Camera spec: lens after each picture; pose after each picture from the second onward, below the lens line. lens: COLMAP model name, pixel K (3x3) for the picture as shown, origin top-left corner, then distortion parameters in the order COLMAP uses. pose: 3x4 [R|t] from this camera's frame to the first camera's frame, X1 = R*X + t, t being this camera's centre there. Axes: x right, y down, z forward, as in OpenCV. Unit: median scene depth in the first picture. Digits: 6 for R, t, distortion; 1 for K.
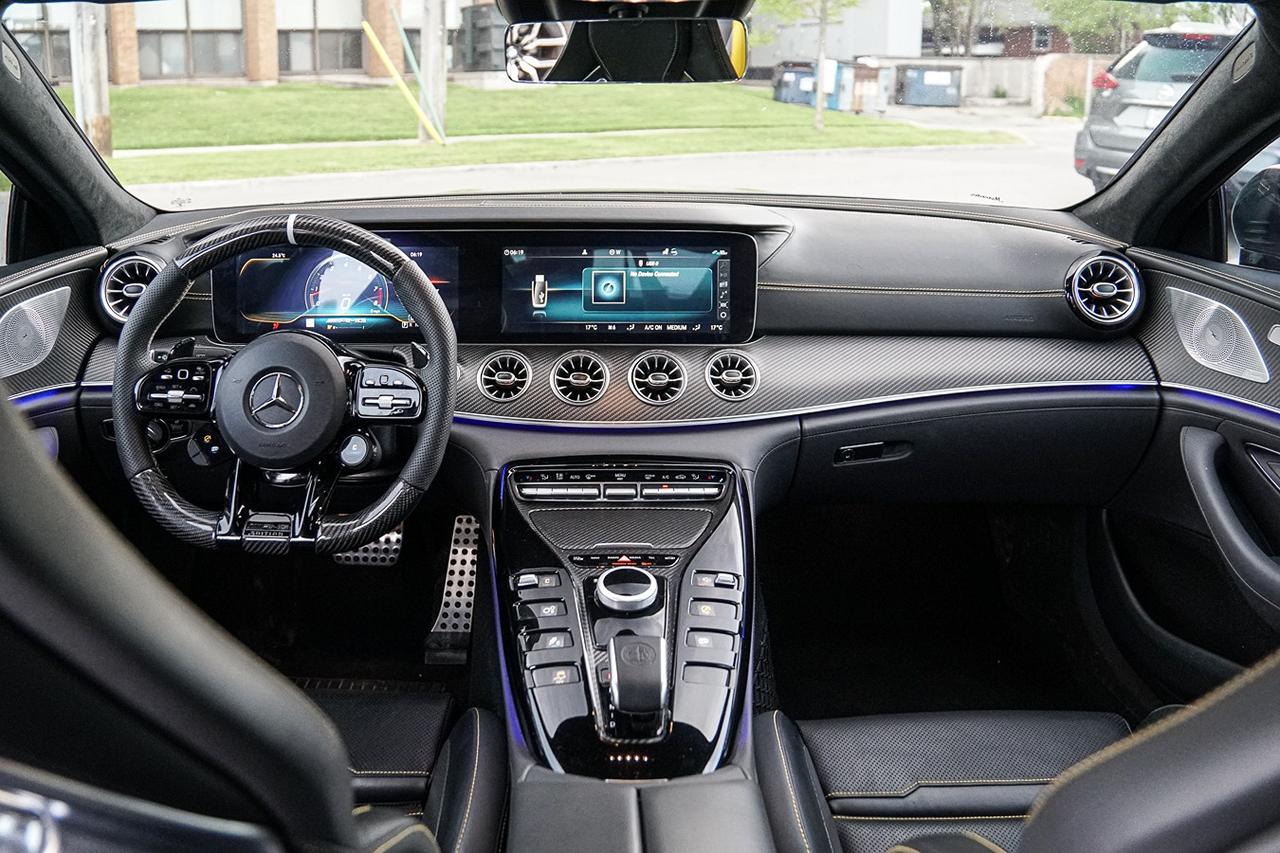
lens RADIAL K [[999.2, 0, 592.0], [0, 999.2, 342.0], [0, 0, 1]] dist [-0.129388, 0.084701]
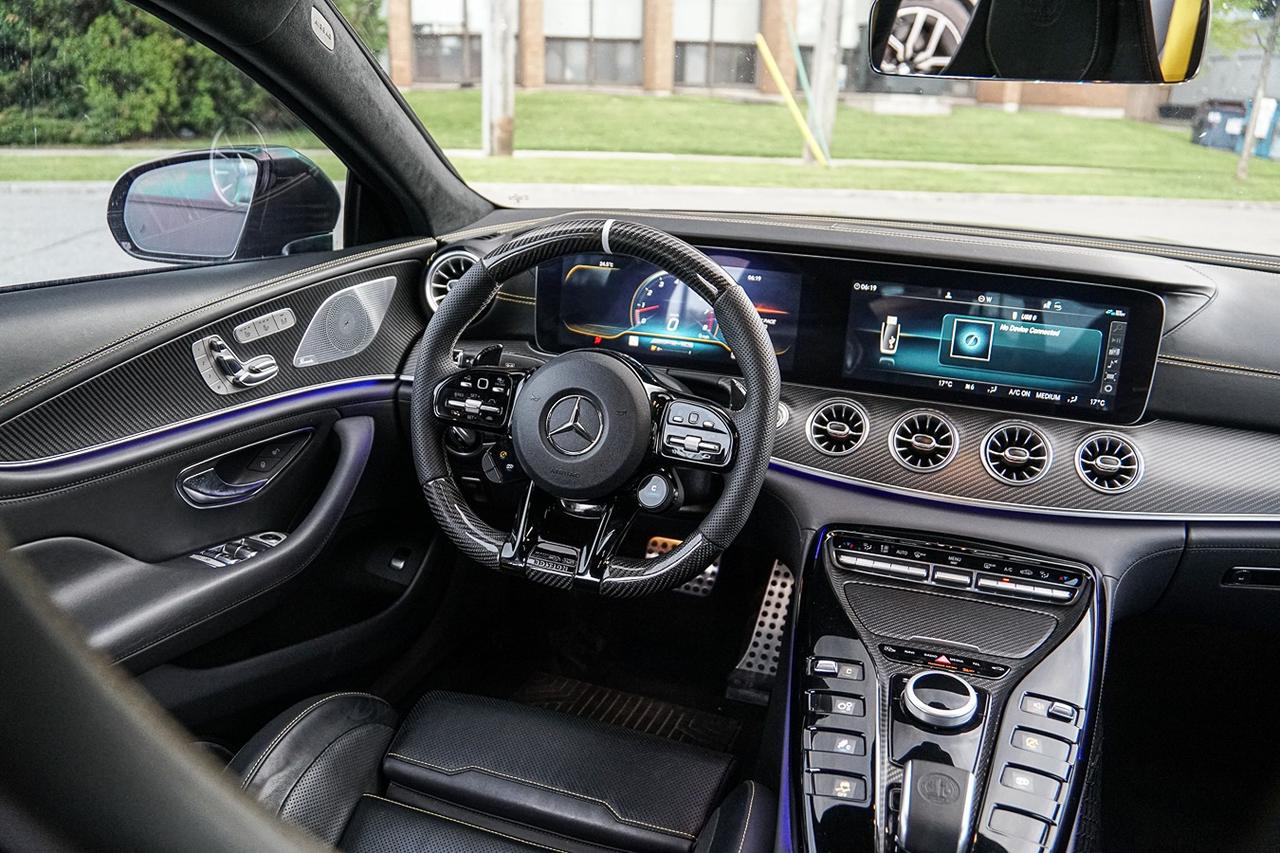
lens RADIAL K [[999.2, 0, 651.1], [0, 999.2, 444.7], [0, 0, 1]] dist [-0.129388, 0.084701]
pose [[0.949446, 0.138552, -0.281700, 0.005599], [-0.115612, 0.988589, 0.096570, -0.015717], [0.291866, -0.059120, 0.954630, 0.115302]]
